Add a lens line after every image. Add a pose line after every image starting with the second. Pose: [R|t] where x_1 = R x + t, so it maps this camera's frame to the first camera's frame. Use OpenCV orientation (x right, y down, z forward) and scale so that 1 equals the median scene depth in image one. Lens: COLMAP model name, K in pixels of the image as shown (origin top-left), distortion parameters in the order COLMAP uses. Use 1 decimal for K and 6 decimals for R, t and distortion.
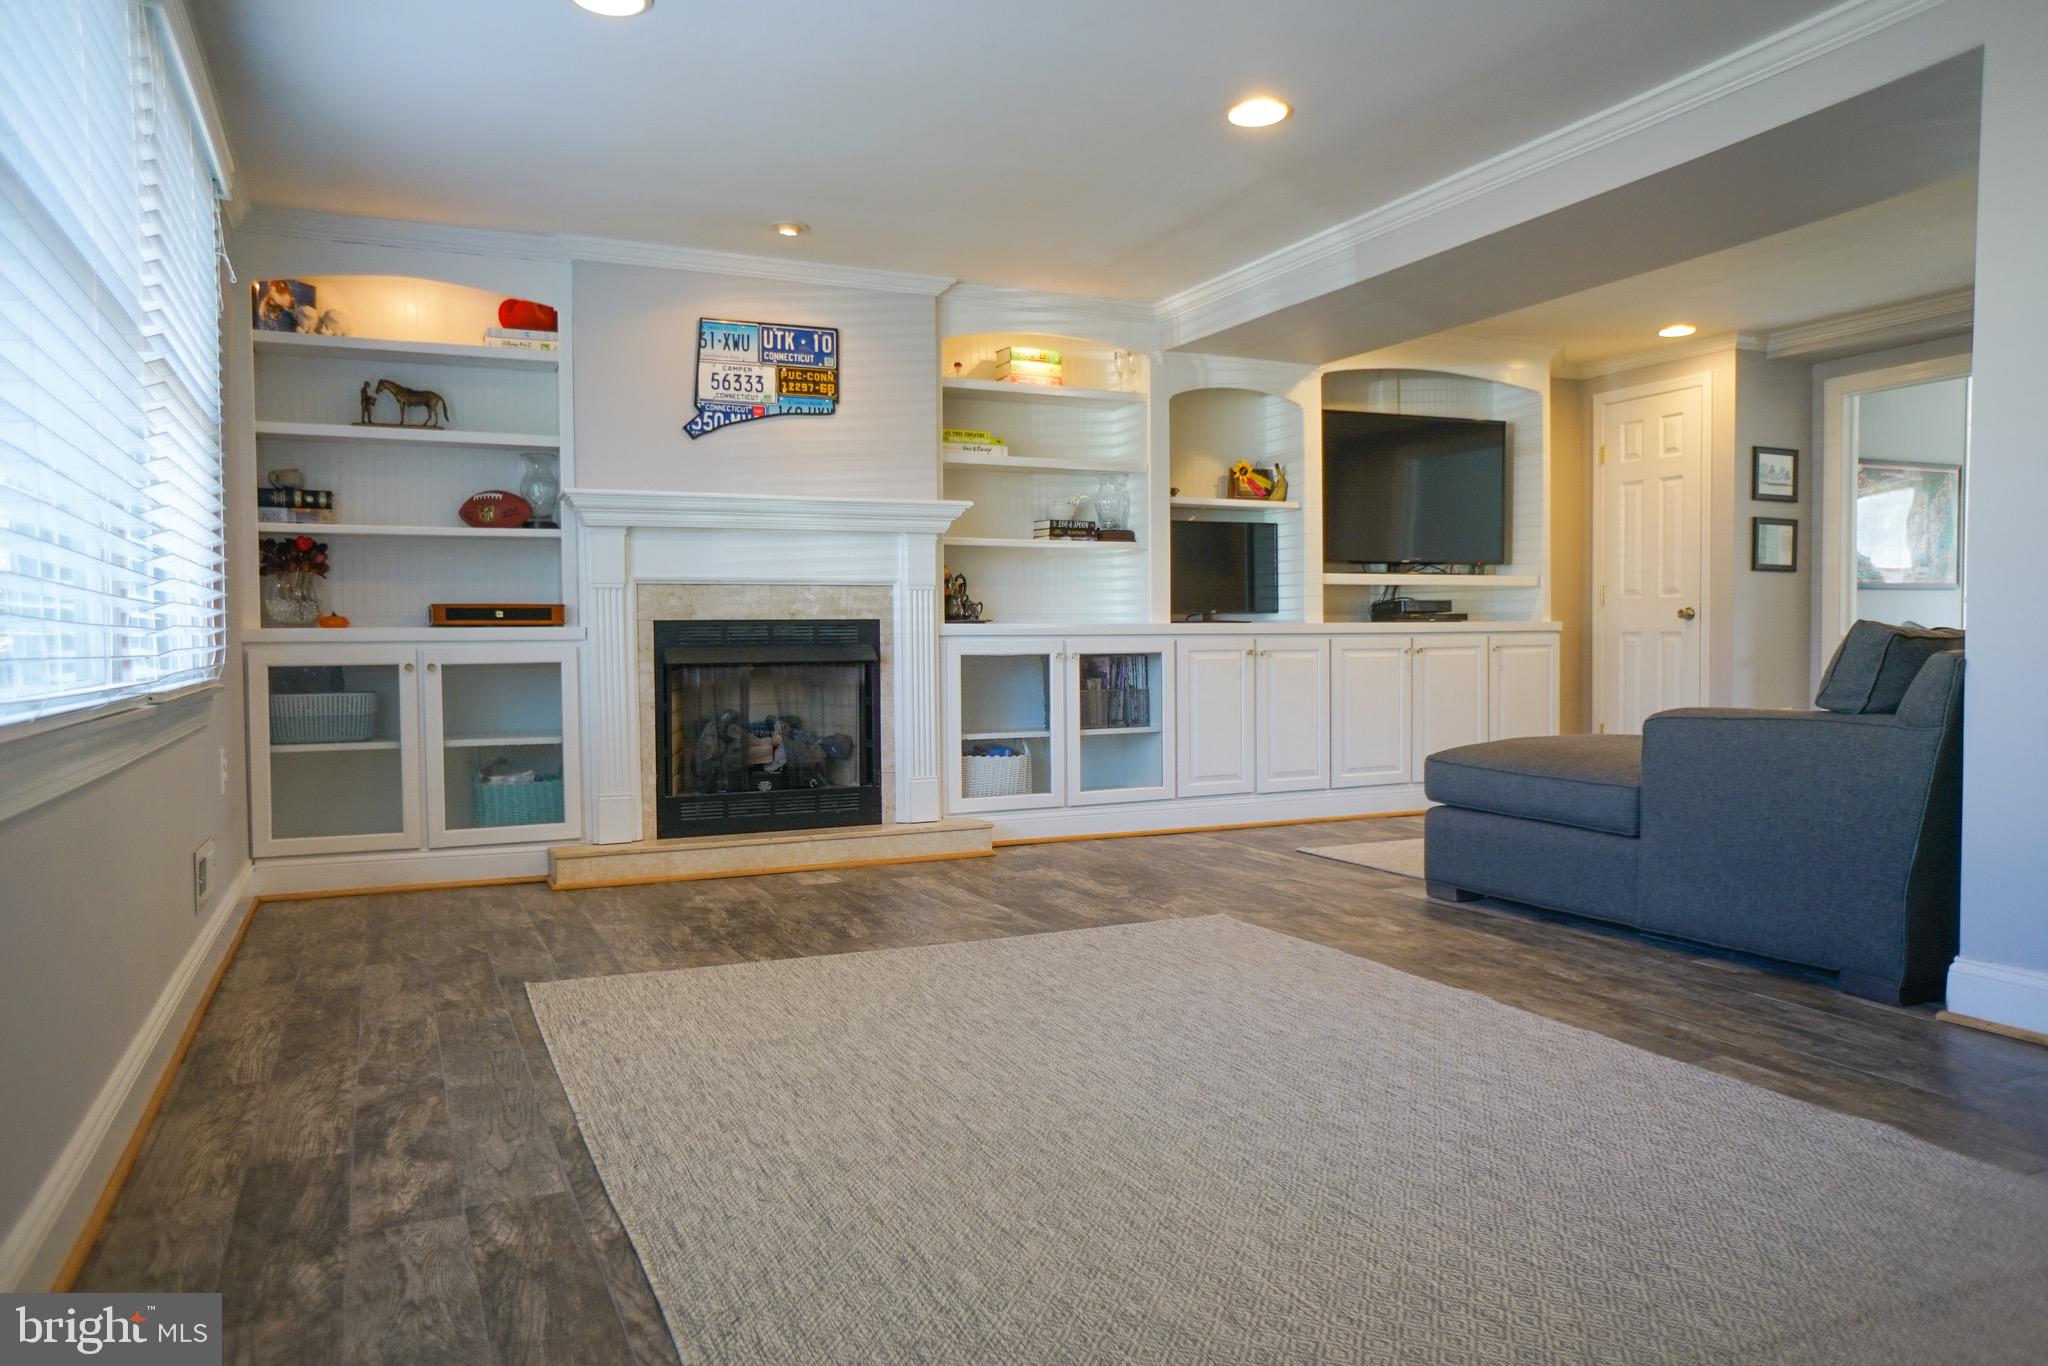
lens RADIAL K [[1396.0, 0, 1020.3], [0, 1396.0, 688.0], [0, 0, 1]] dist [-0.074470, 0.100847]
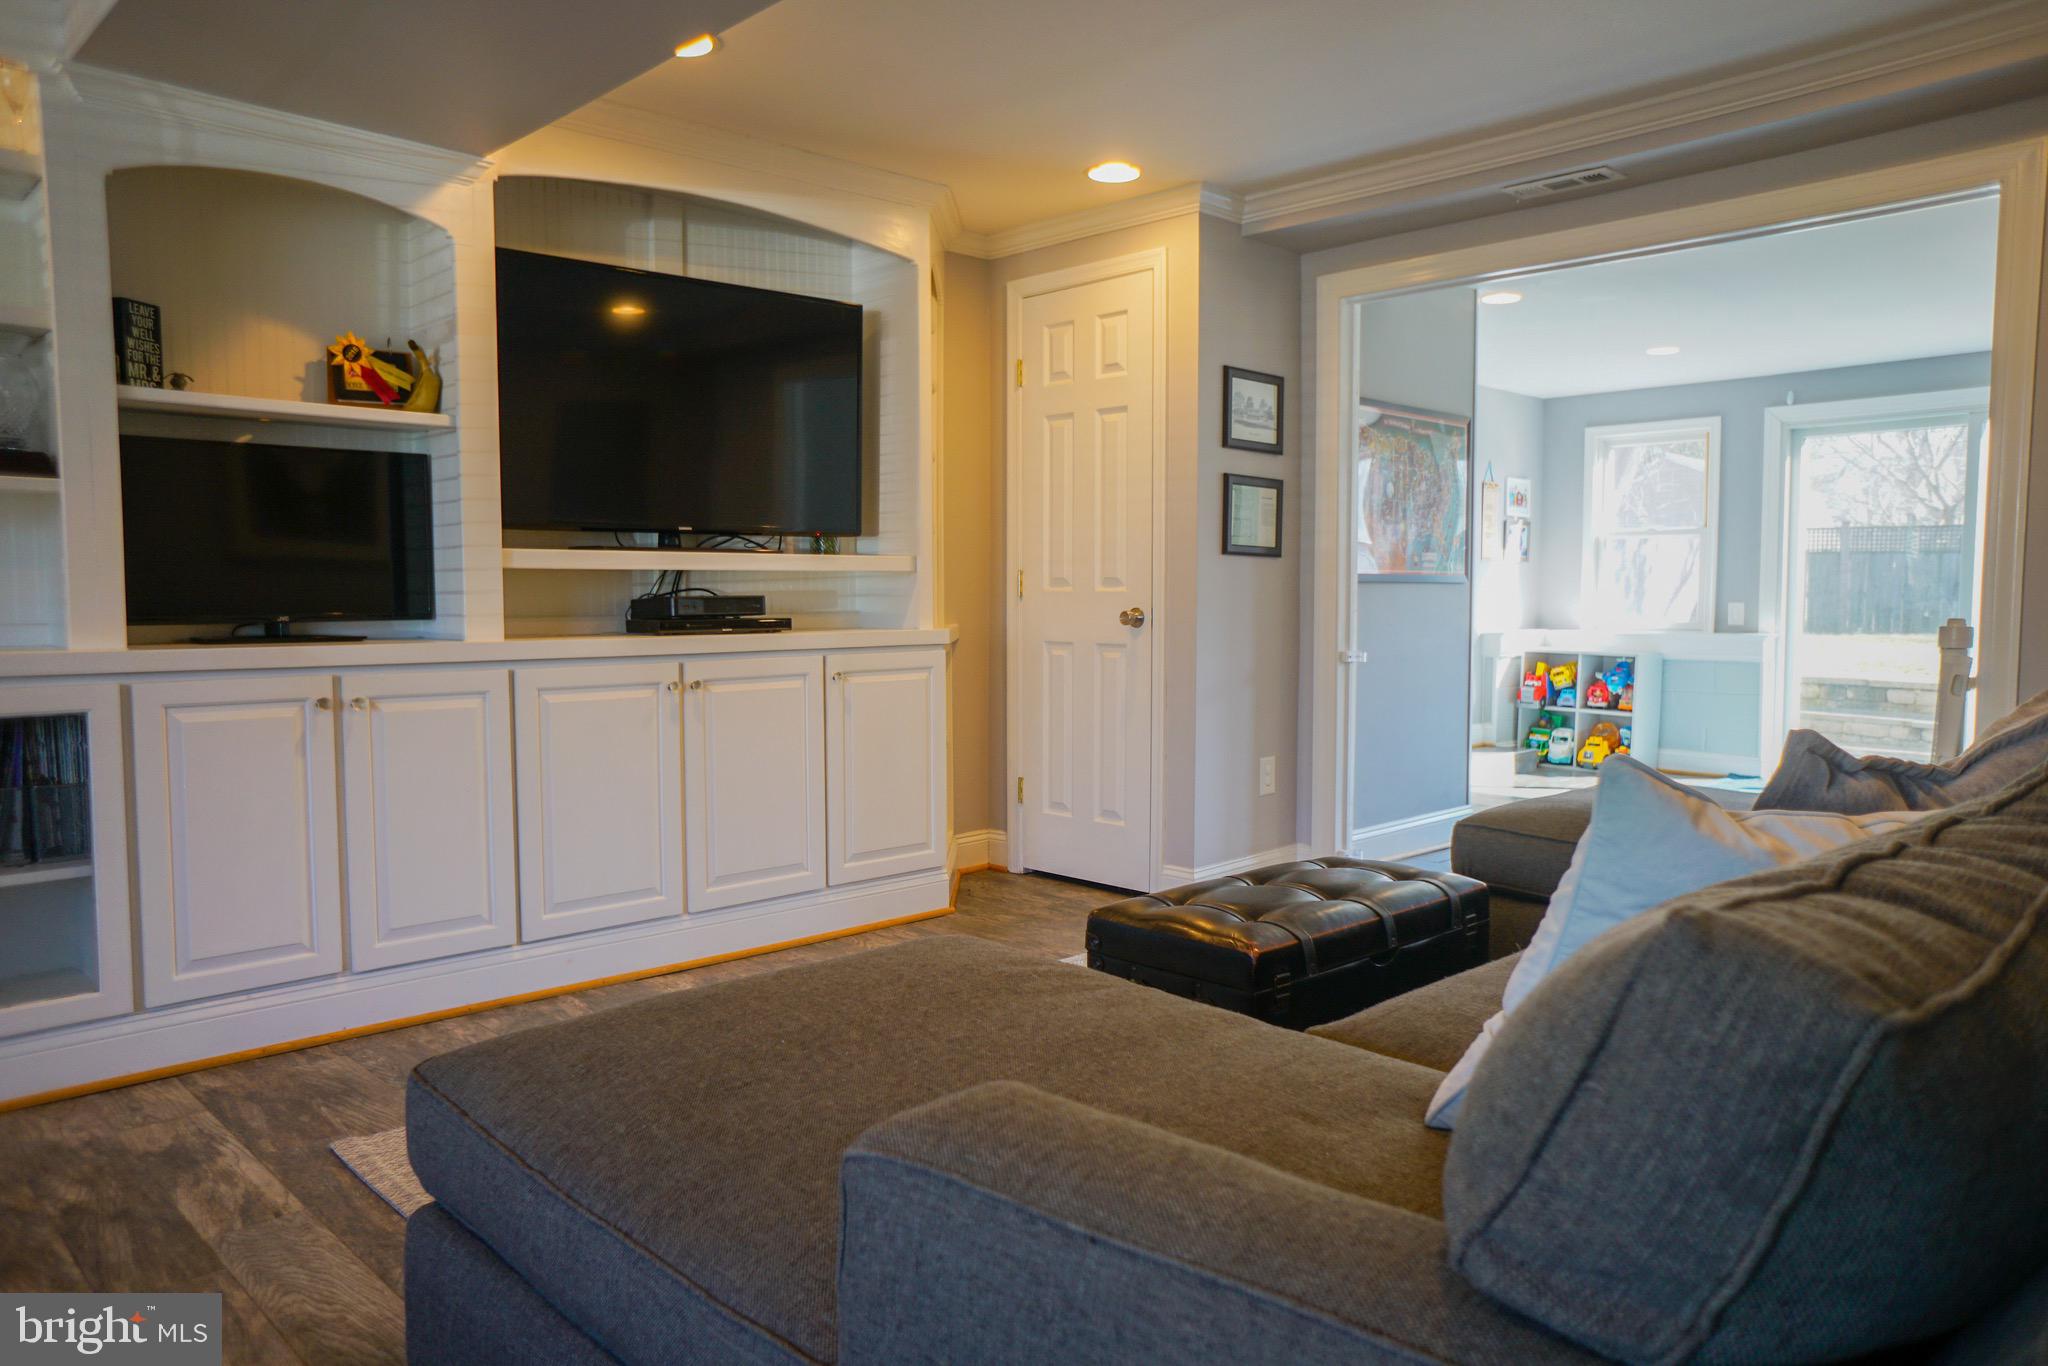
lens RADIAL K [[1396.0, 0, 1020.3], [0, 1396.0, 688.0], [0, 0, 1]] dist [-0.074470, 0.100847]
pose [[0.942757, -0.013443, 0.333209, 0.214060], [0.003956, 0.999568, 0.029136, -0.040452], [-0.333457, -0.026150, 0.942403, 0.397011]]
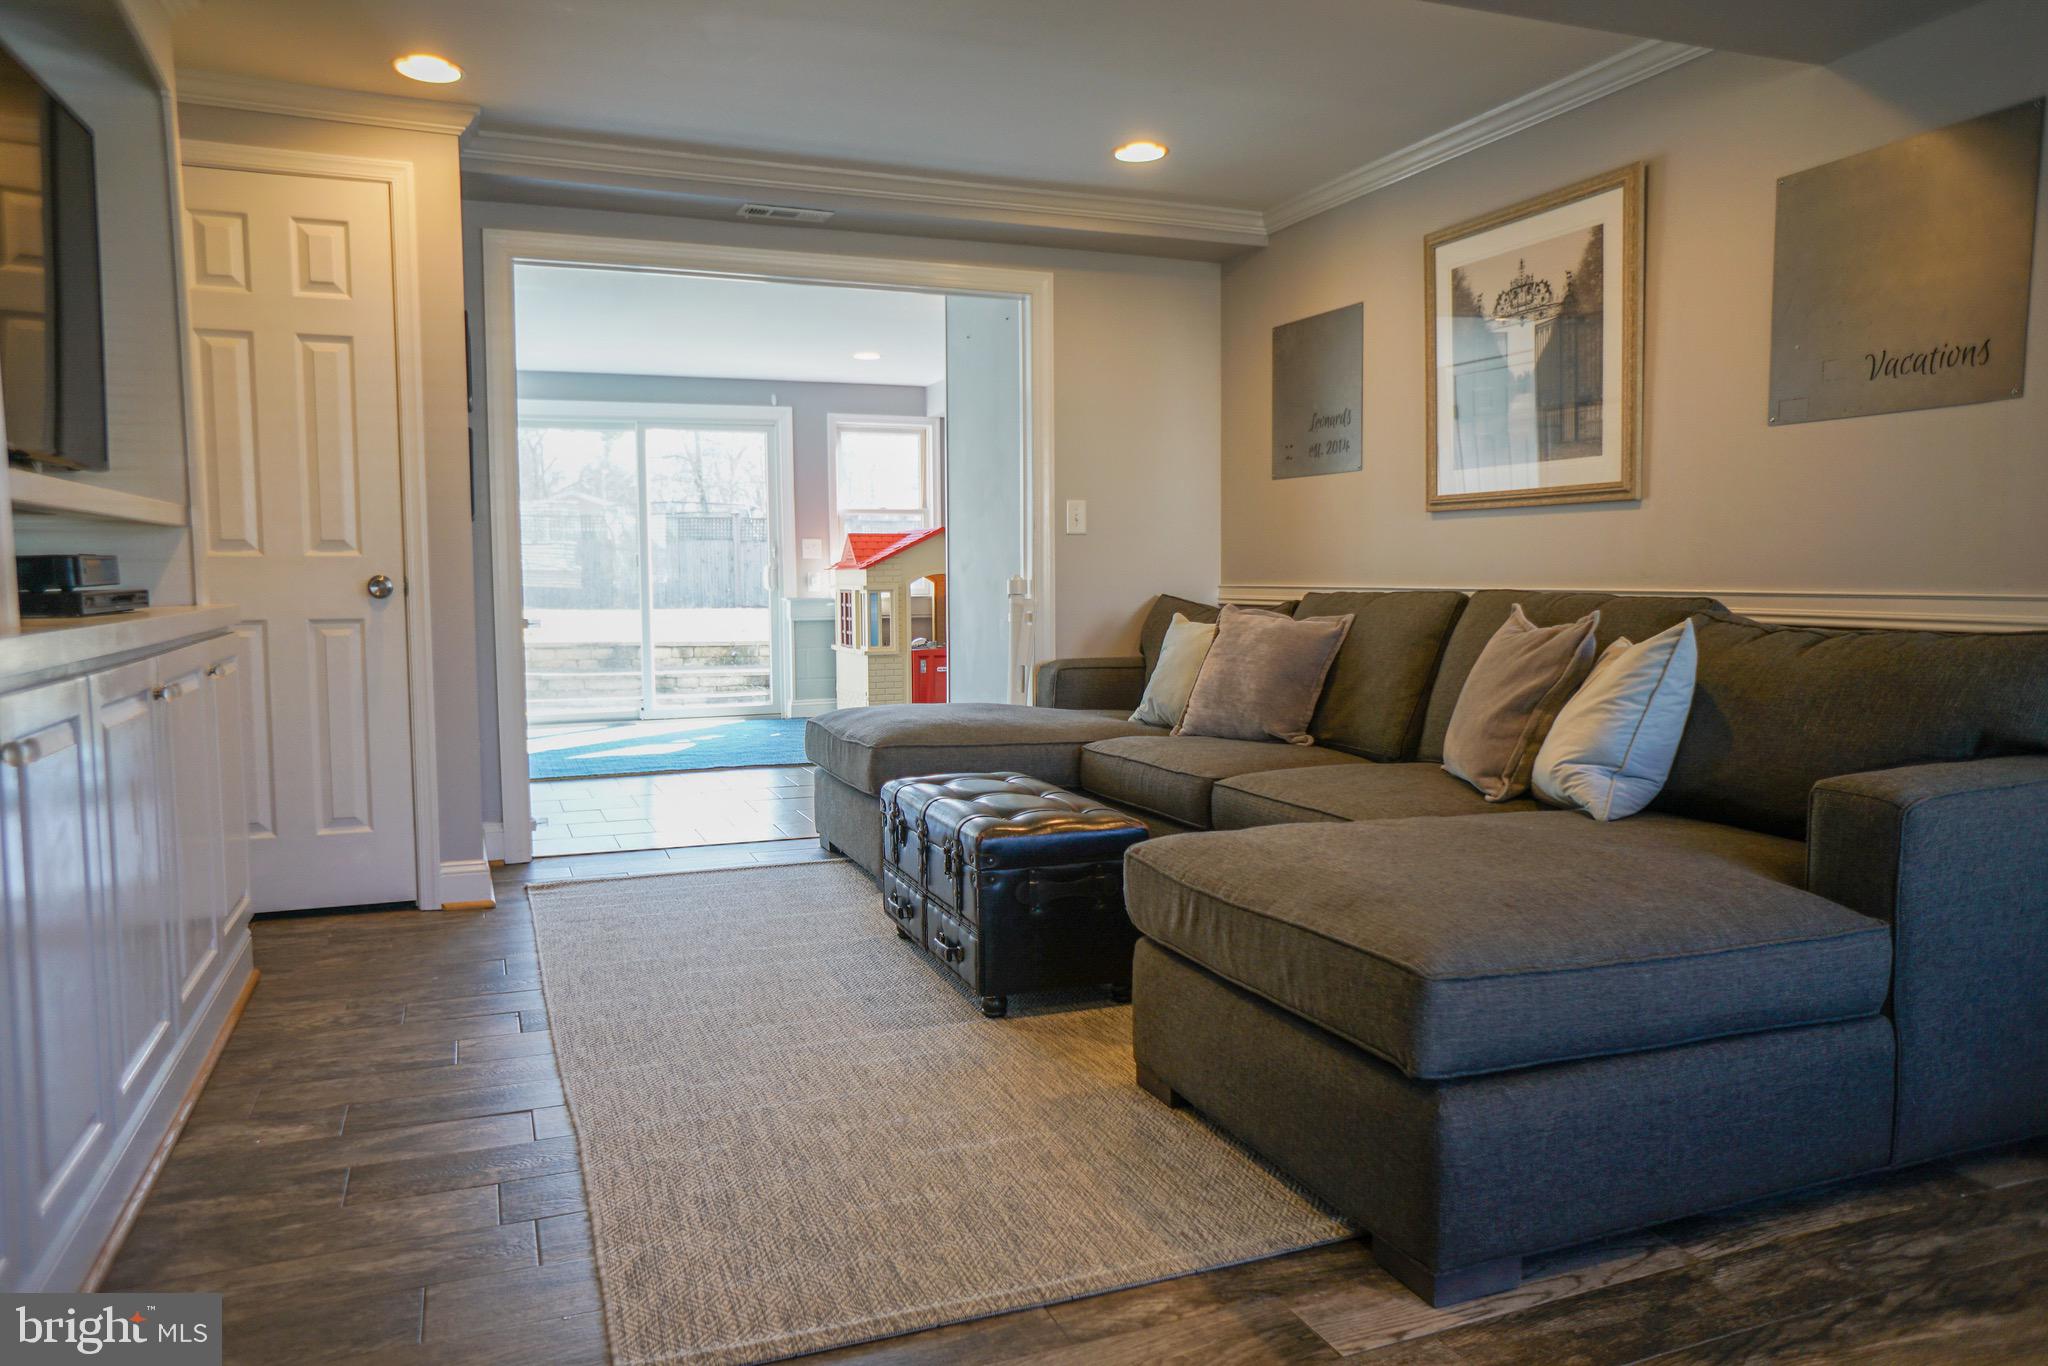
lens RADIAL K [[1396.0, 0, 1020.3], [0, 1396.0, 688.0], [0, 0, 1]] dist [-0.074470, 0.100847]
pose [[0.049431, -0.074436, 0.996000, -0.069932], [0.038464, 0.996621, 0.072573, -0.044217], [-0.998037, 0.034723, 0.052127, 0.720762]]
